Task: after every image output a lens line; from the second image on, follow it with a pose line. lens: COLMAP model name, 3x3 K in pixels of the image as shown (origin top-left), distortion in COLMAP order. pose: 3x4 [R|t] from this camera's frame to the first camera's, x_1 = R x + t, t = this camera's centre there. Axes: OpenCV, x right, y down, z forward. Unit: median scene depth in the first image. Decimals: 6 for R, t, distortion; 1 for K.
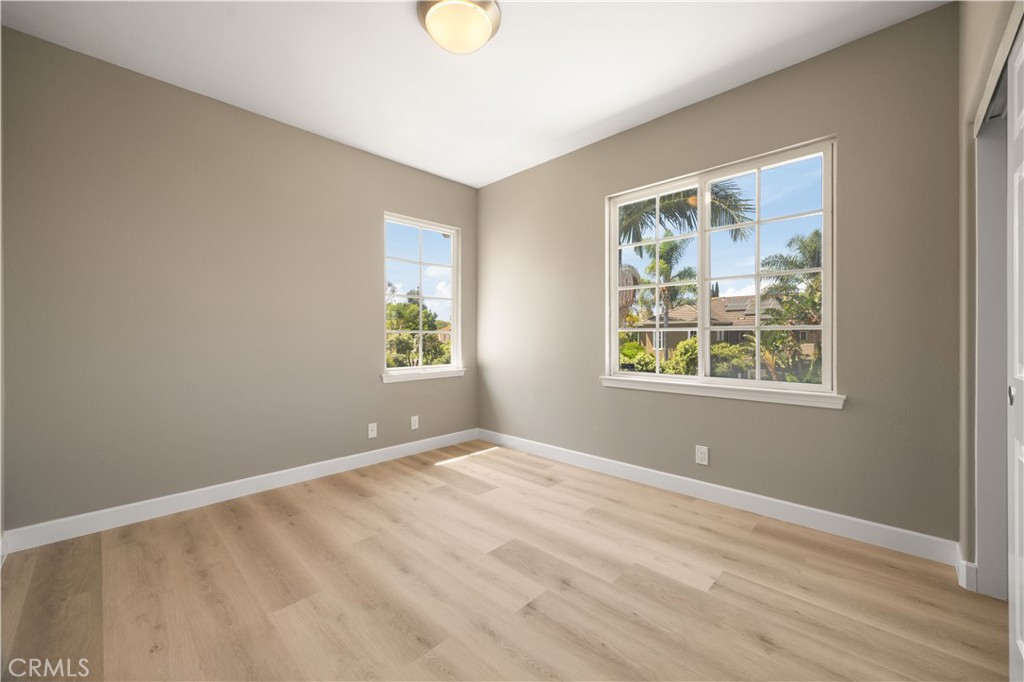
lens RADIAL K [[399.5, 0, 511.4], [0, 399.5, 337.1], [0, 0, 1]] dist [0.000252, 0.000015]
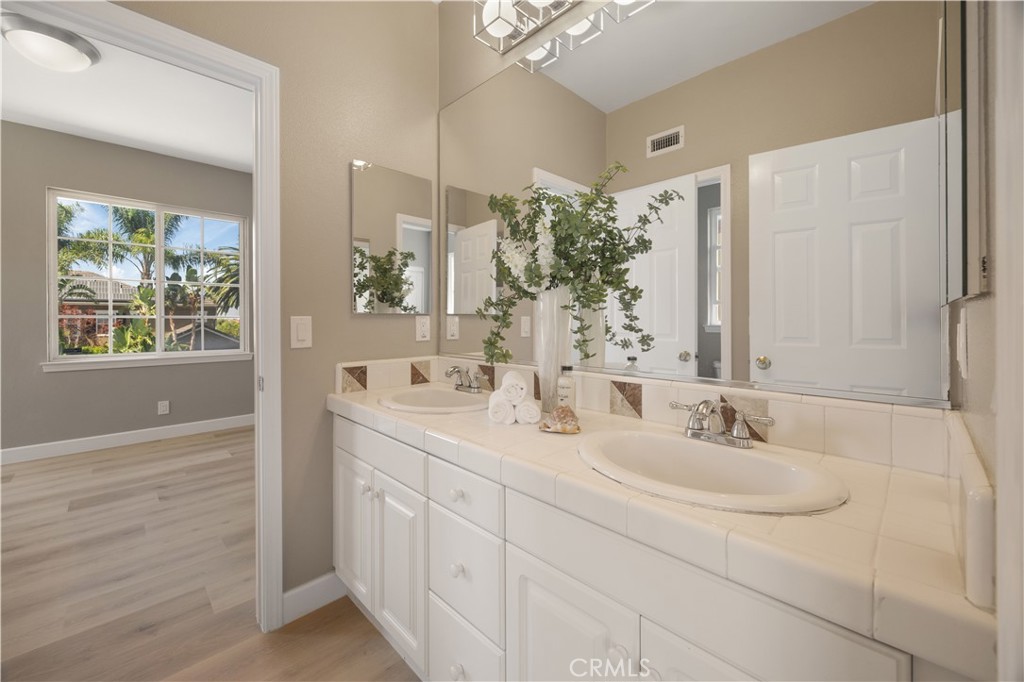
lens RADIAL K [[399.5, 0, 502.4], [0, 399.5, 318.0], [0, 0, 1]] dist [0.000252, 0.000015]
pose [[0.031084, -0.001077, 0.999516, -0.859093], [-0.001726, 0.999998, 0.001132, -0.020914], [-0.999515, -0.001760, 0.031082, -0.221103]]
